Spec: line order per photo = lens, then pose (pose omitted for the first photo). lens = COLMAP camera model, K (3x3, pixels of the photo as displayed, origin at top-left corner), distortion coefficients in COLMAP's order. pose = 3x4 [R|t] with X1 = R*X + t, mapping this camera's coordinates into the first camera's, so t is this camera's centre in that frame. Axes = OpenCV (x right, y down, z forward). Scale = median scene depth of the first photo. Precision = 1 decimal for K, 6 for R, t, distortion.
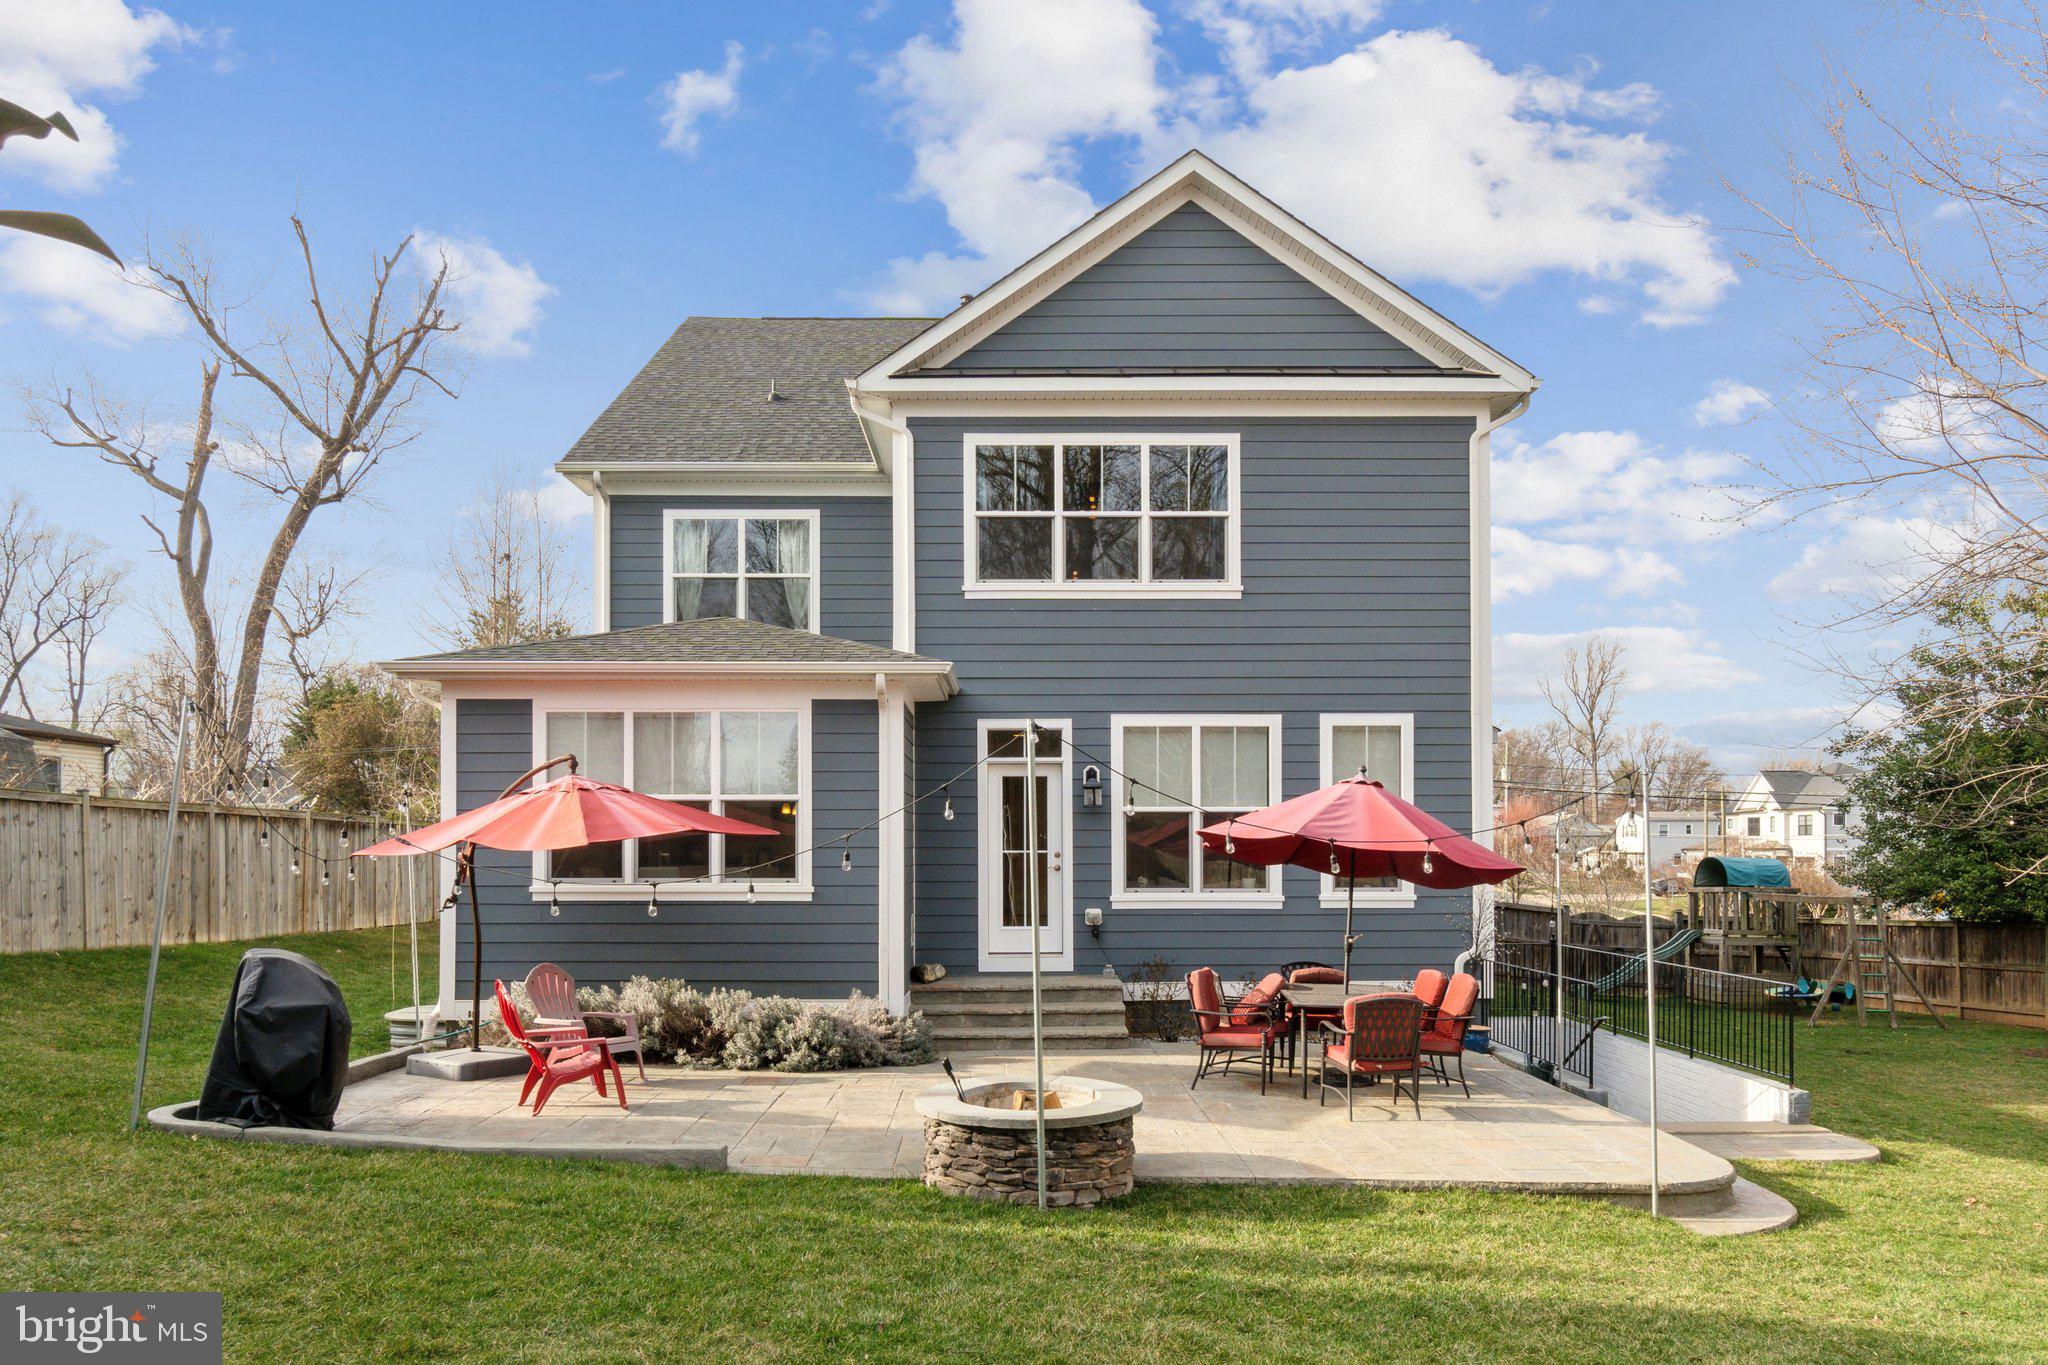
lens RADIAL K [[1252.6, 0, 1024.0], [0, 1252.6, 682.5], [0, 0, 1]] dist [-0.000039, -0.001278]
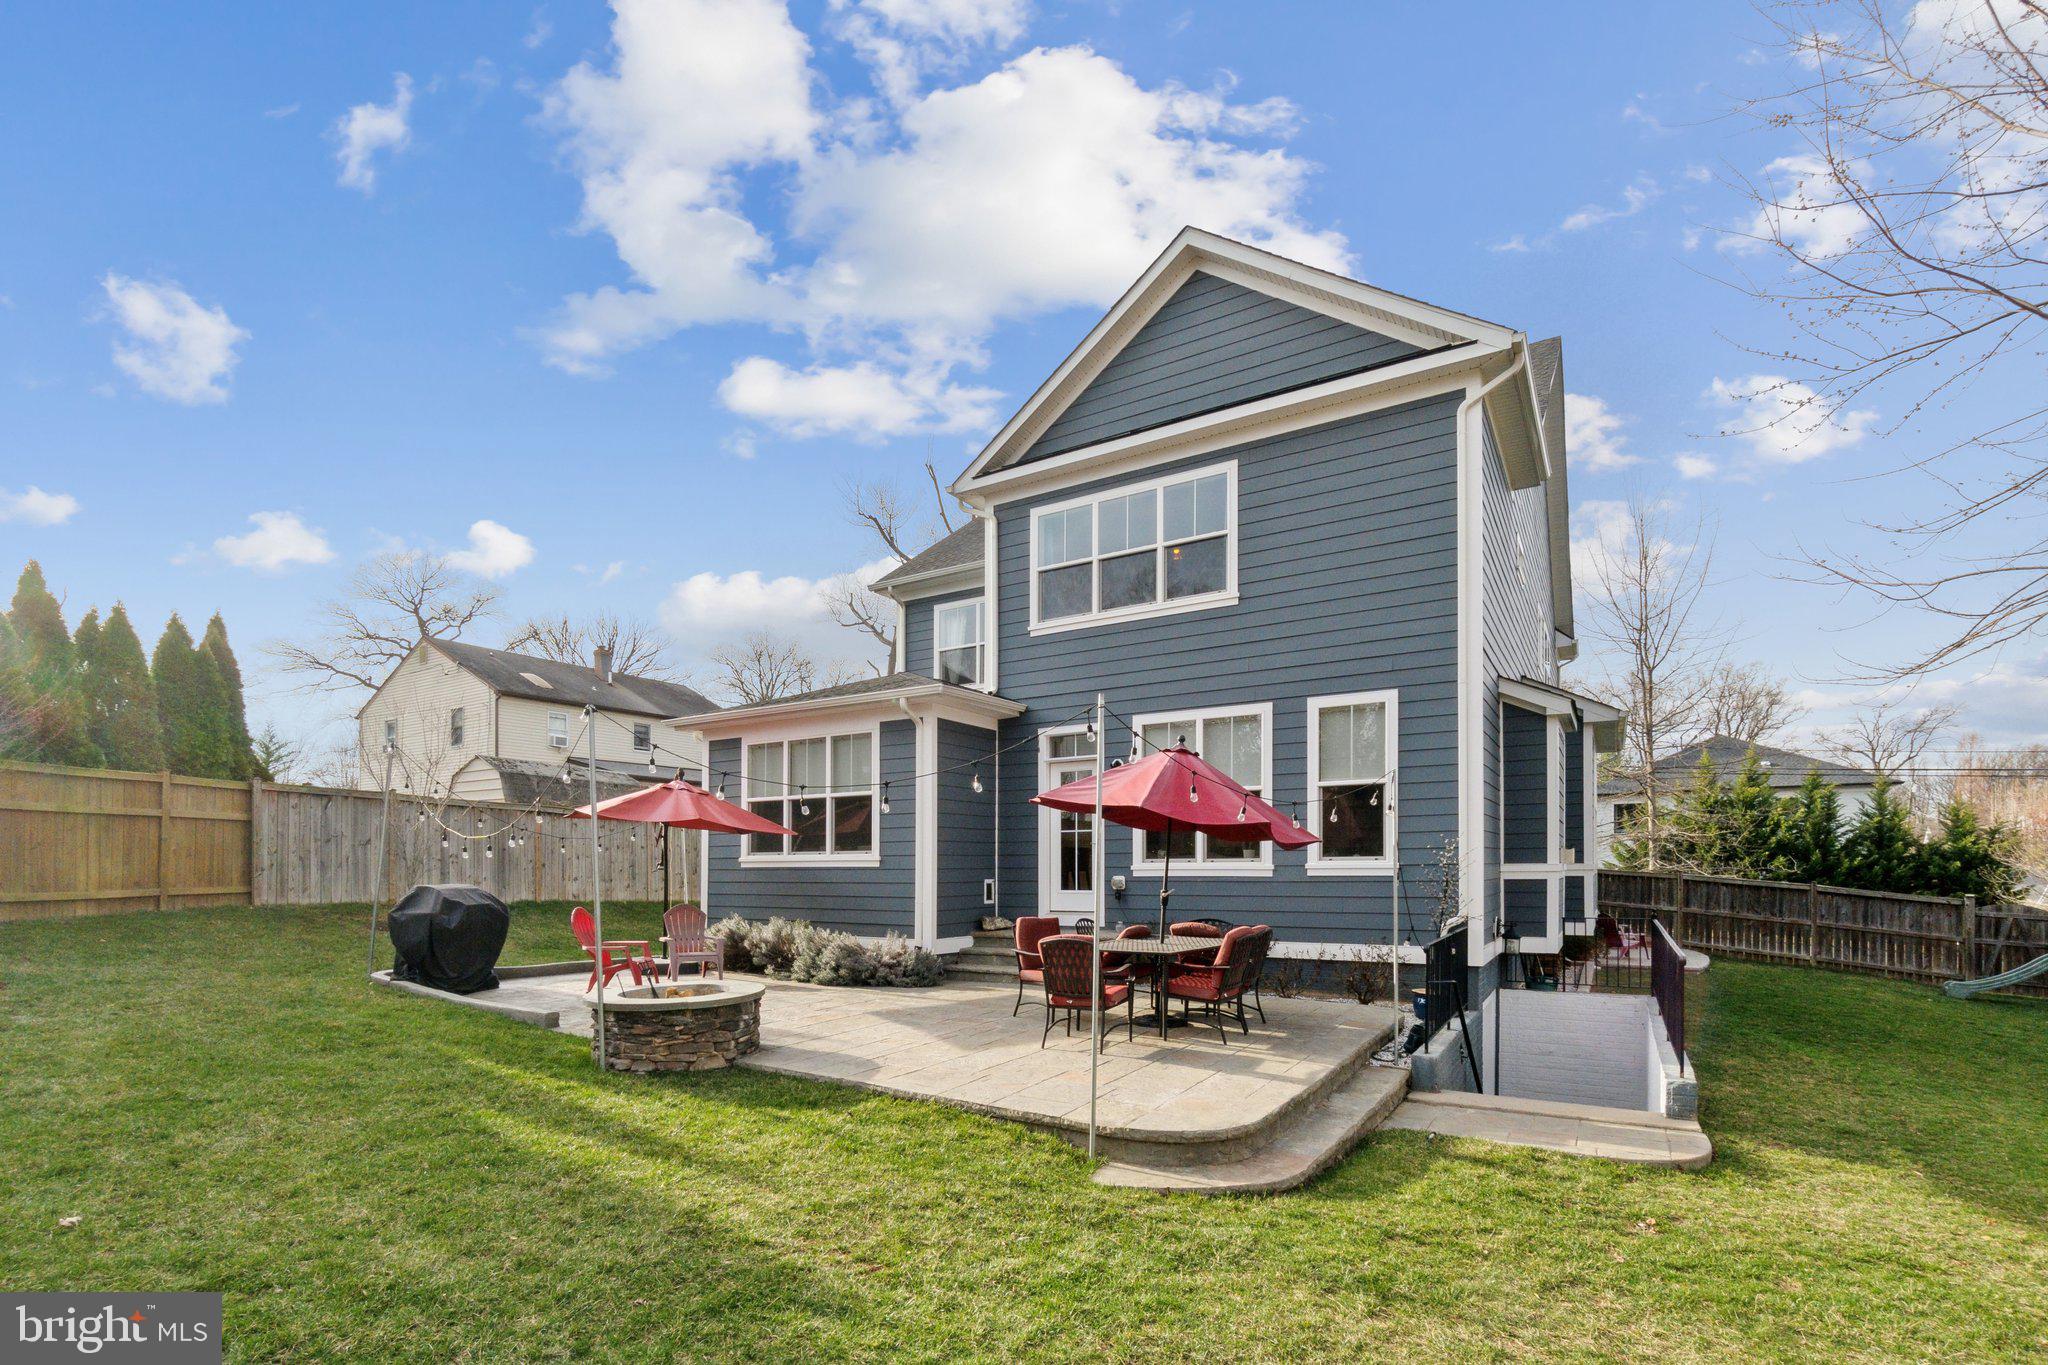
lens RADIAL K [[928.4, 0, 1025.0], [0, 928.4, 737.8], [0, 0, 1]] dist [0.000264, -0.000127]
pose [[0.848588, -0.075357, -0.523660, 0.456095], [0.077770, 0.996819, -0.017420, 0.055179], [0.523307, -0.025942, 0.851749, 0.187555]]
